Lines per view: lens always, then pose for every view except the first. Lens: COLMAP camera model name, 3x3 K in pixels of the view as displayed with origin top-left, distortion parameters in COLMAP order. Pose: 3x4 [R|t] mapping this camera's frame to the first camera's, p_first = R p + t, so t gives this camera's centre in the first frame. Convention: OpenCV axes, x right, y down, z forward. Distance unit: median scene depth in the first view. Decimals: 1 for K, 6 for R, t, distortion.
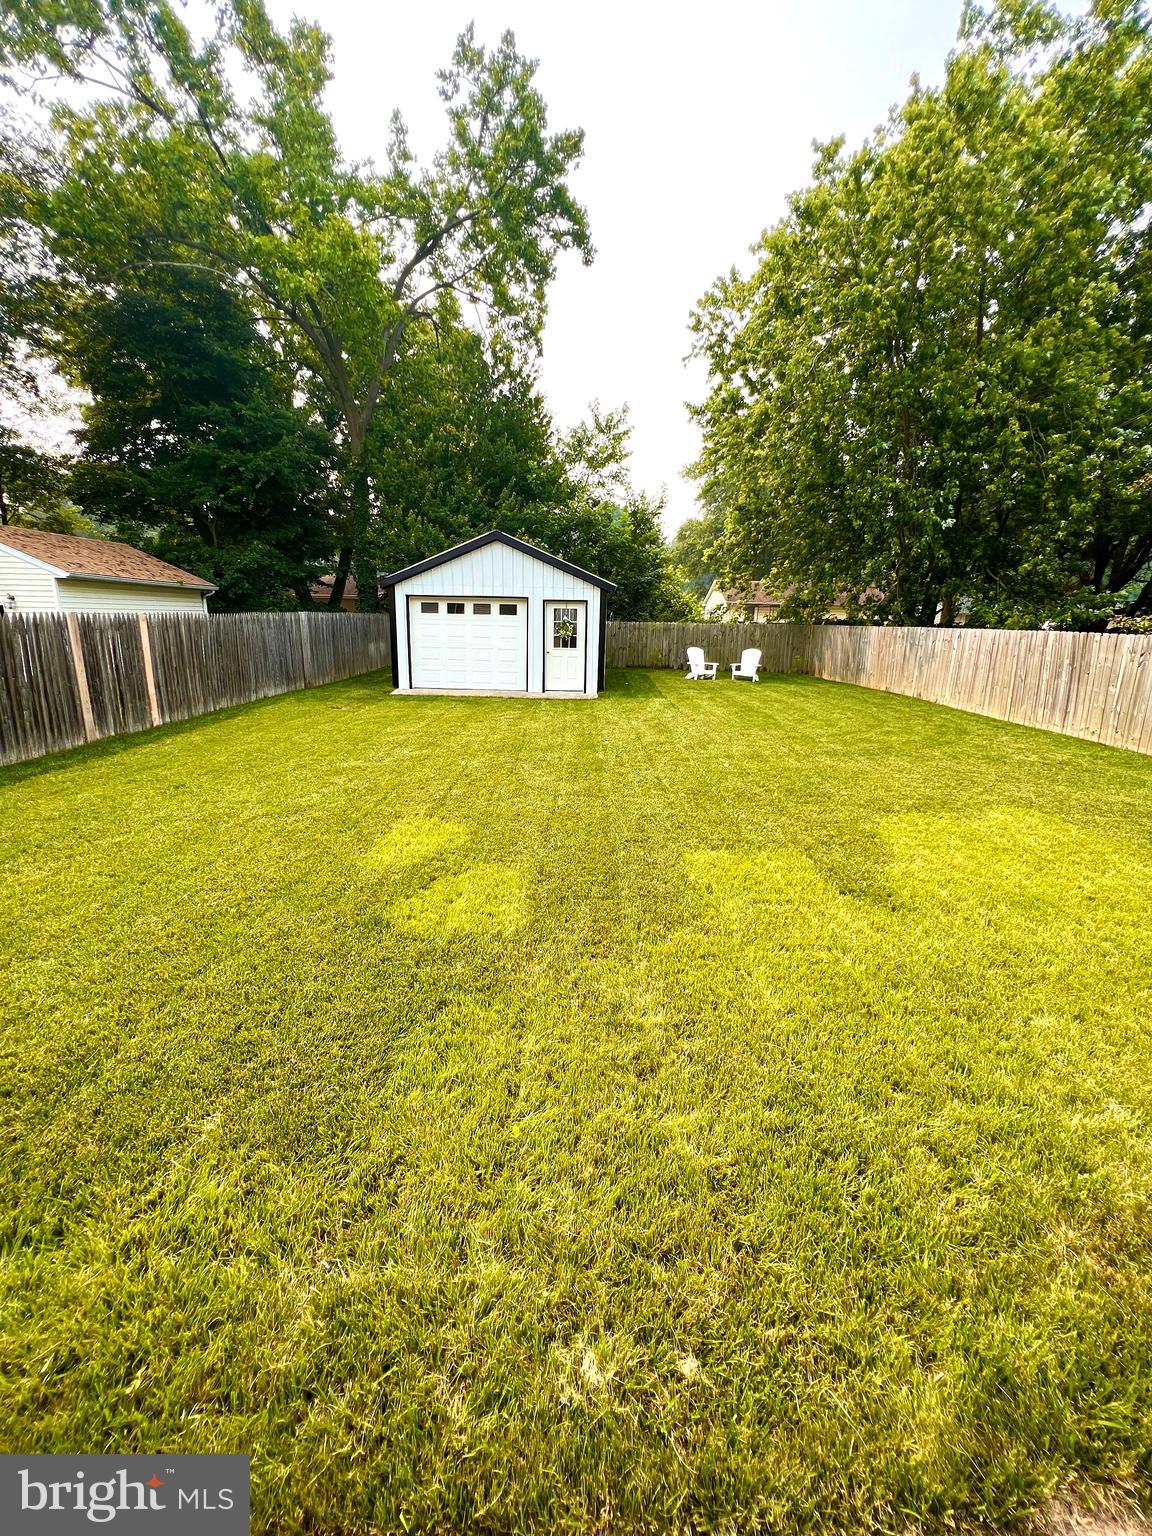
lens RADIAL K [[611.7, 0, 573.7], [0, 611.7, 755.4], [0, 0, 1]] dist [-0.000778, -0.000086]
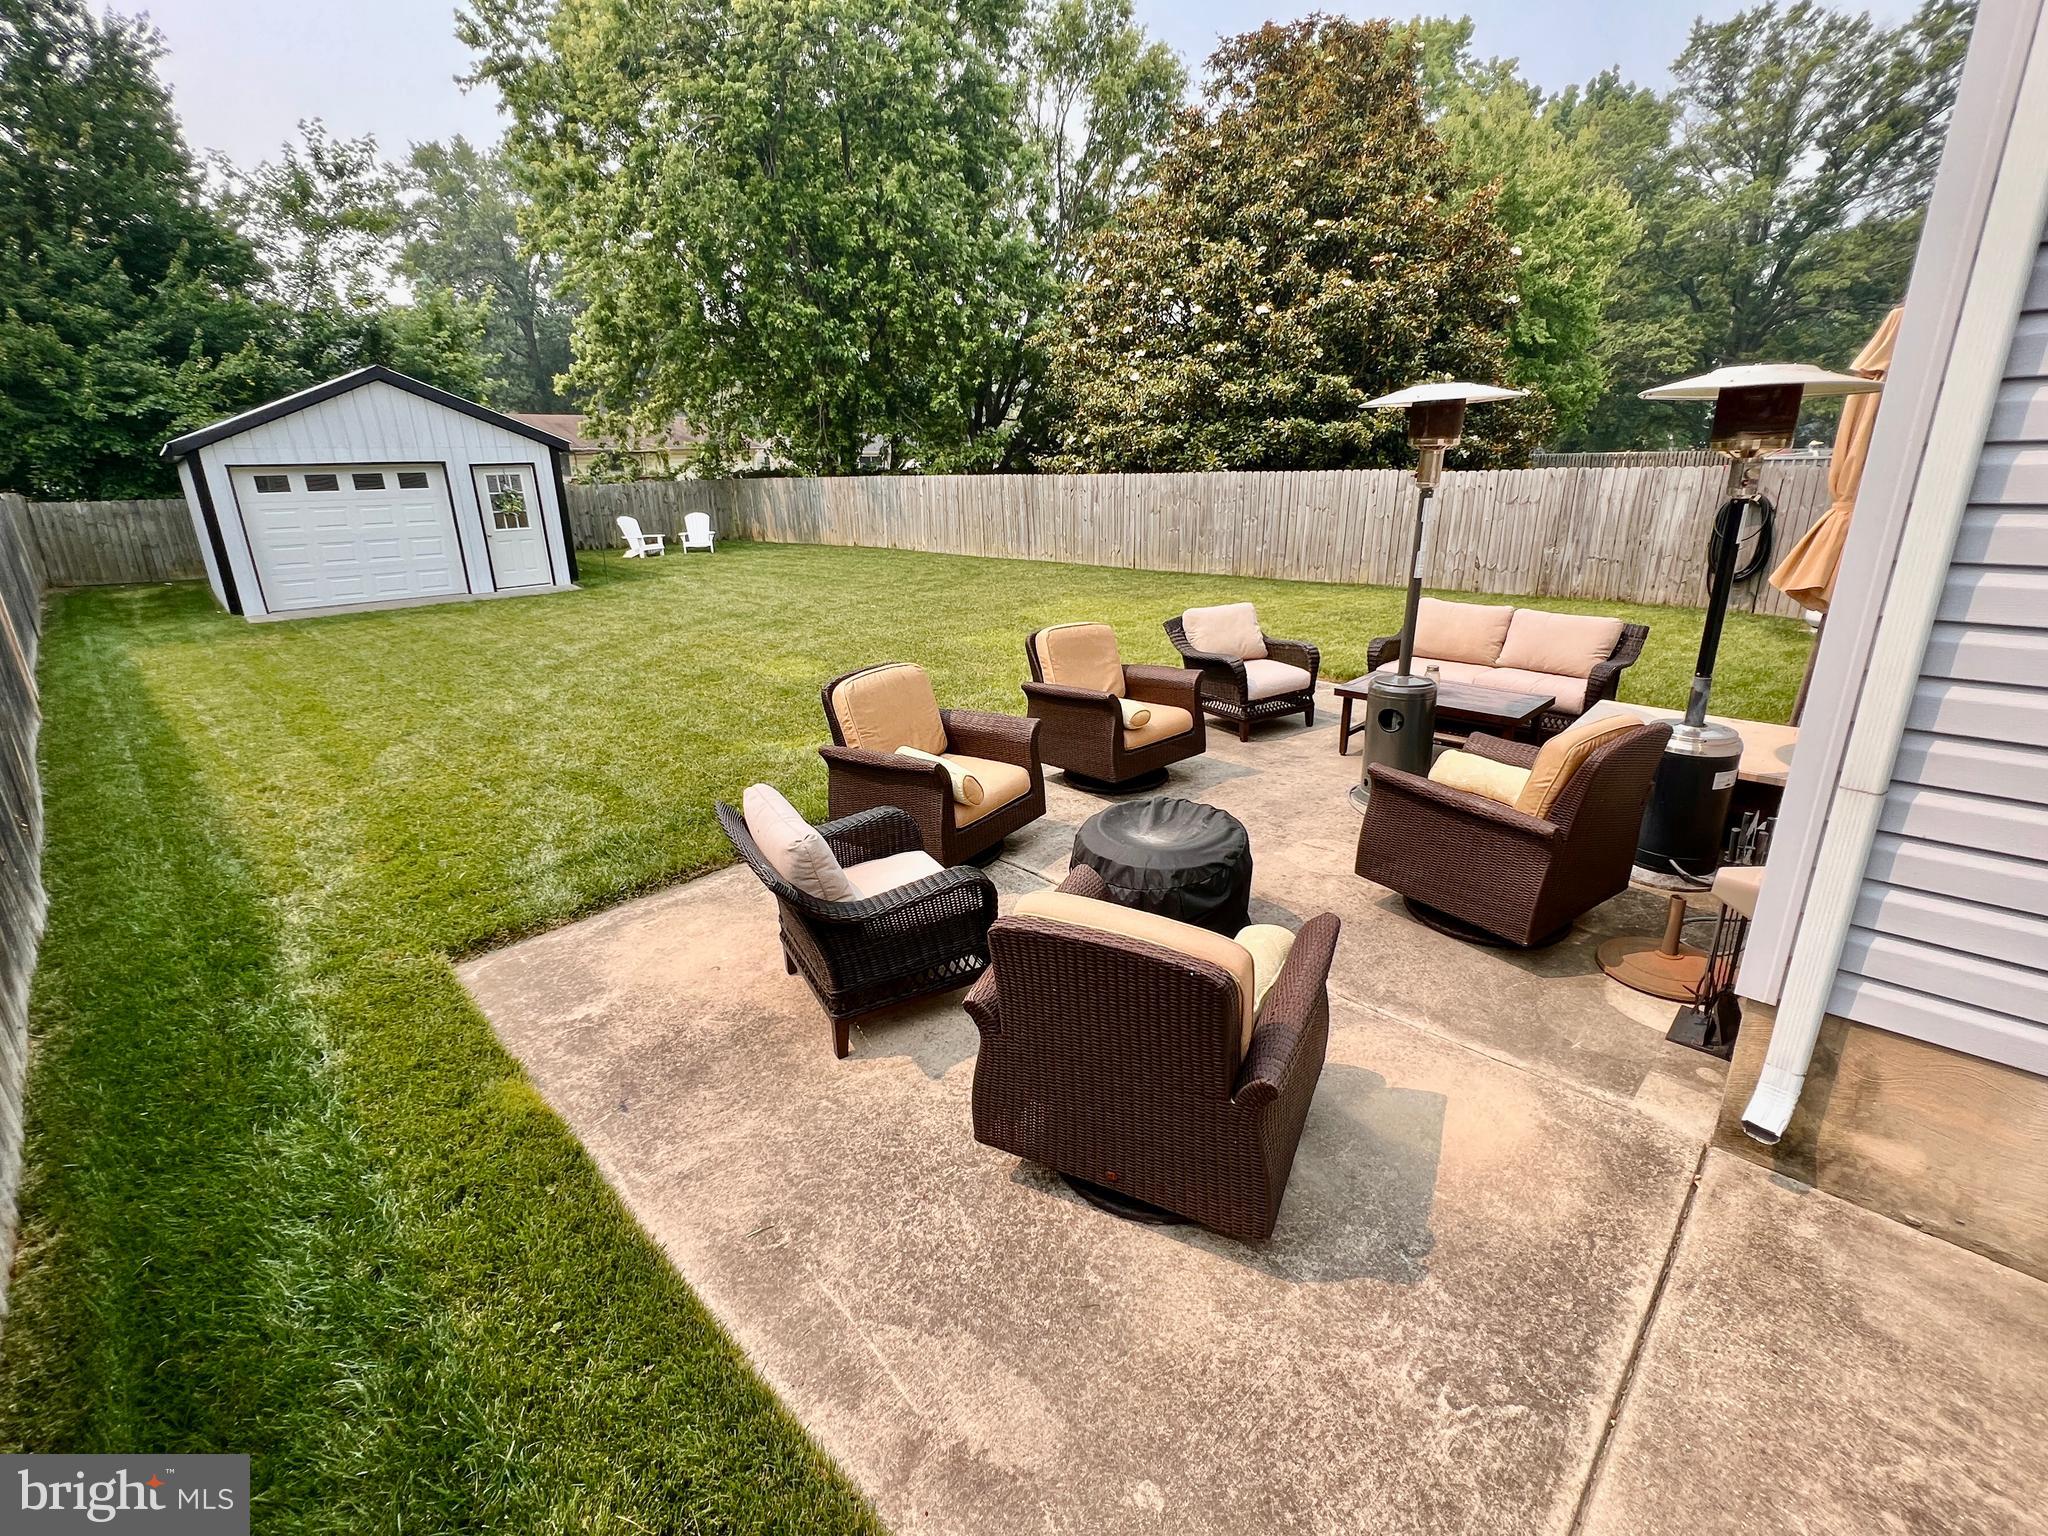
lens RADIAL K [[933.0, 0, 1024.0], [0, 933.0, 768.0], [0, 0, 1]] dist [0.000536, 0.000076]
pose [[0.702635, -0.258895, 0.662780, -0.400307], [0.193632, 0.965877, 0.172016, 0.031960], [-0.684697, 0.007471, 0.728789, -0.254336]]
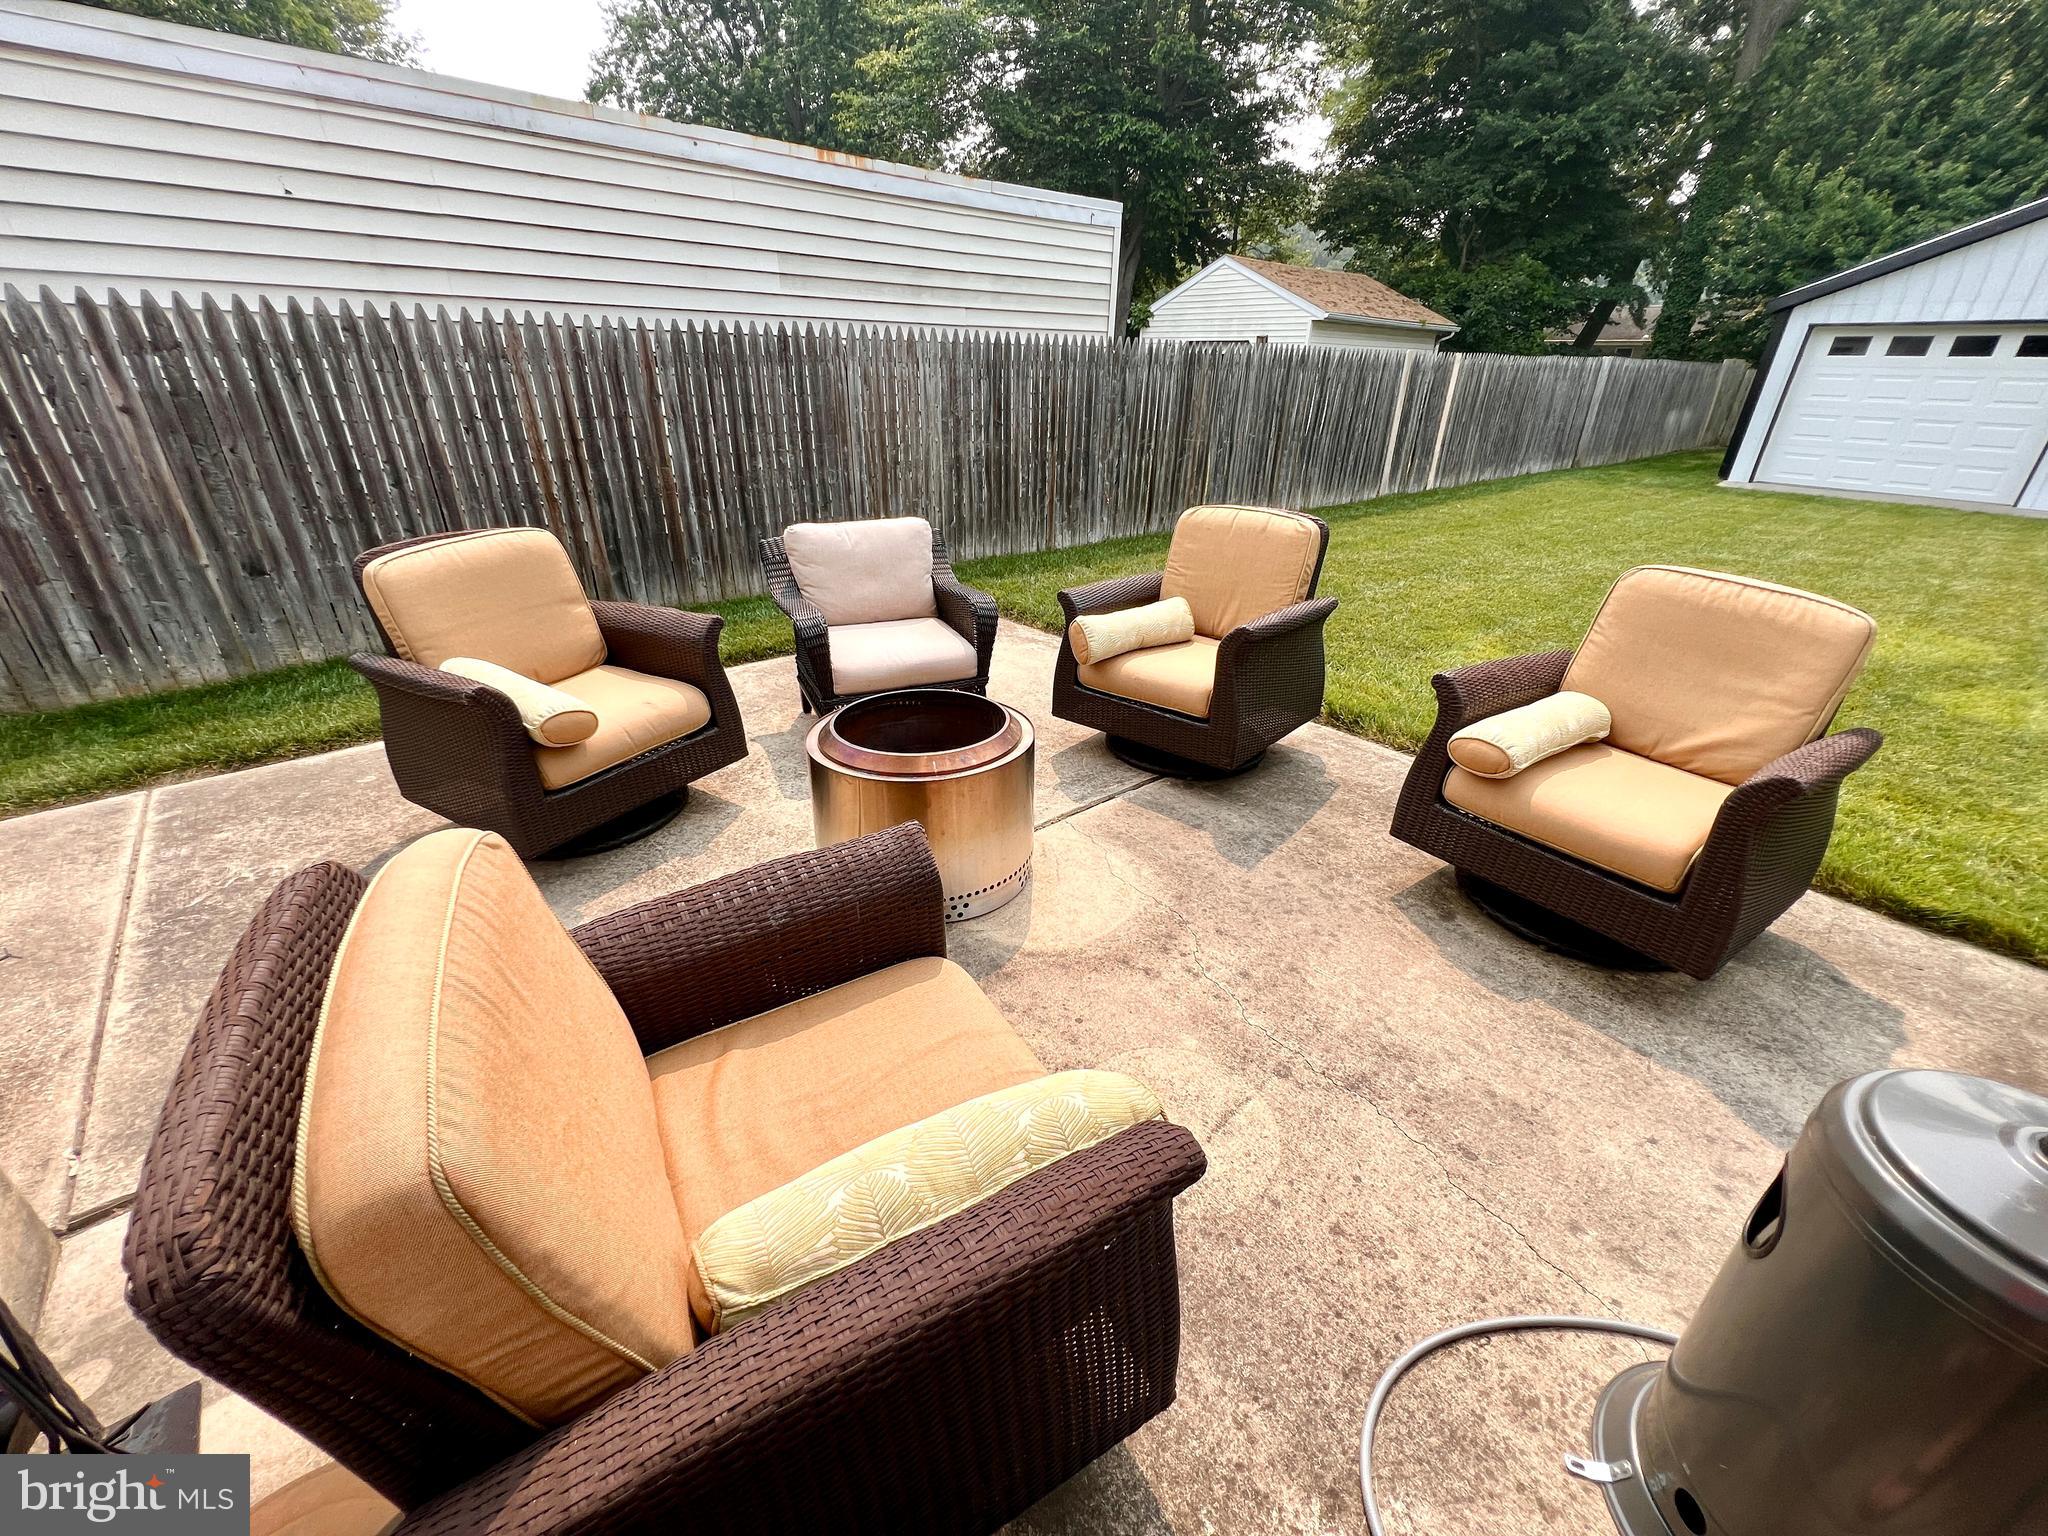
lens RADIAL K [[815.7, 0, 1024.0], [0, 815.7, 768.0], [0, 0, 1]] dist [-0.000778, -0.000086]
pose [[0.650289, 0.330019, -0.684260, -0.074195], [-0.172711, 0.941351, 0.289878, 0.061296], [0.739794, -0.070325, 0.669148, -0.182266]]
